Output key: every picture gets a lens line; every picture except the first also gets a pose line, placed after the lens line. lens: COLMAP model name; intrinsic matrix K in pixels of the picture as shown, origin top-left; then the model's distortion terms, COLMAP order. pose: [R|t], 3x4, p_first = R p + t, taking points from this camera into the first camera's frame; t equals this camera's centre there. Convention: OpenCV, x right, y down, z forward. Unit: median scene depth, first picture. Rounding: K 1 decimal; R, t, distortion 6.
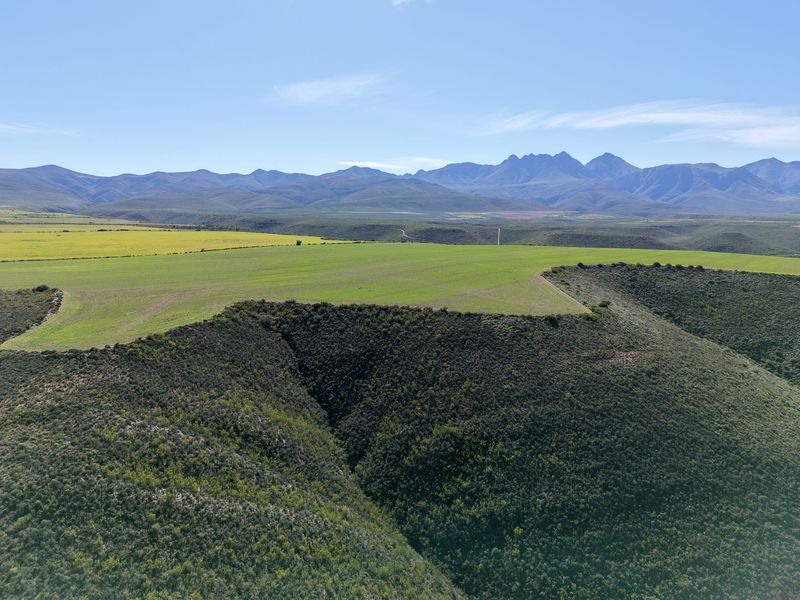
lens RADIAL K [[582.0, 0, 399.4], [0, 582.0, 299.1], [0, 0, 1]] dist [0.034556, -0.001899]
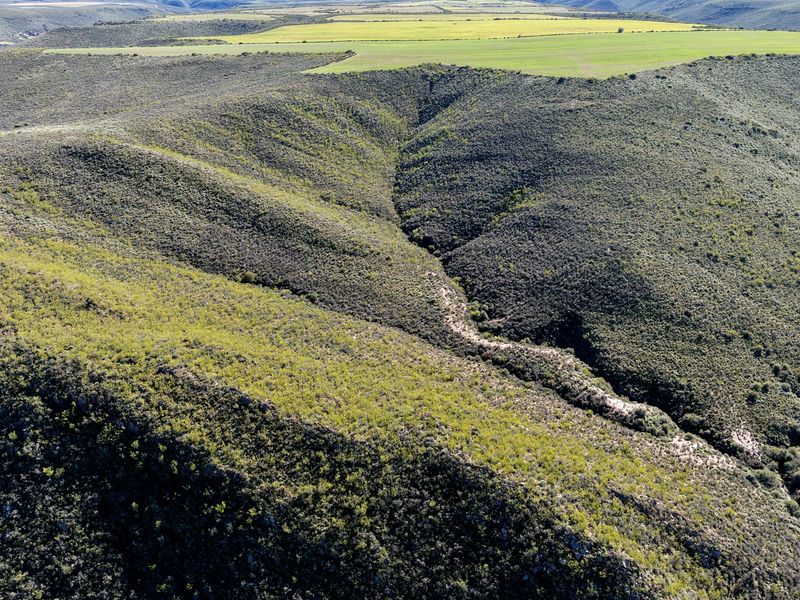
lens RADIAL K [[713.5, 0, 398.7], [0, 713.5, 298.4], [0, 0, 1]] dist [0.068802, -0.061214]
pose [[0.734991, 0.246392, -0.631727, 1.785287], [-0.082265, 0.957165, 0.277610, 0.133646], [0.673068, -0.152072, 0.723778, -0.997582]]
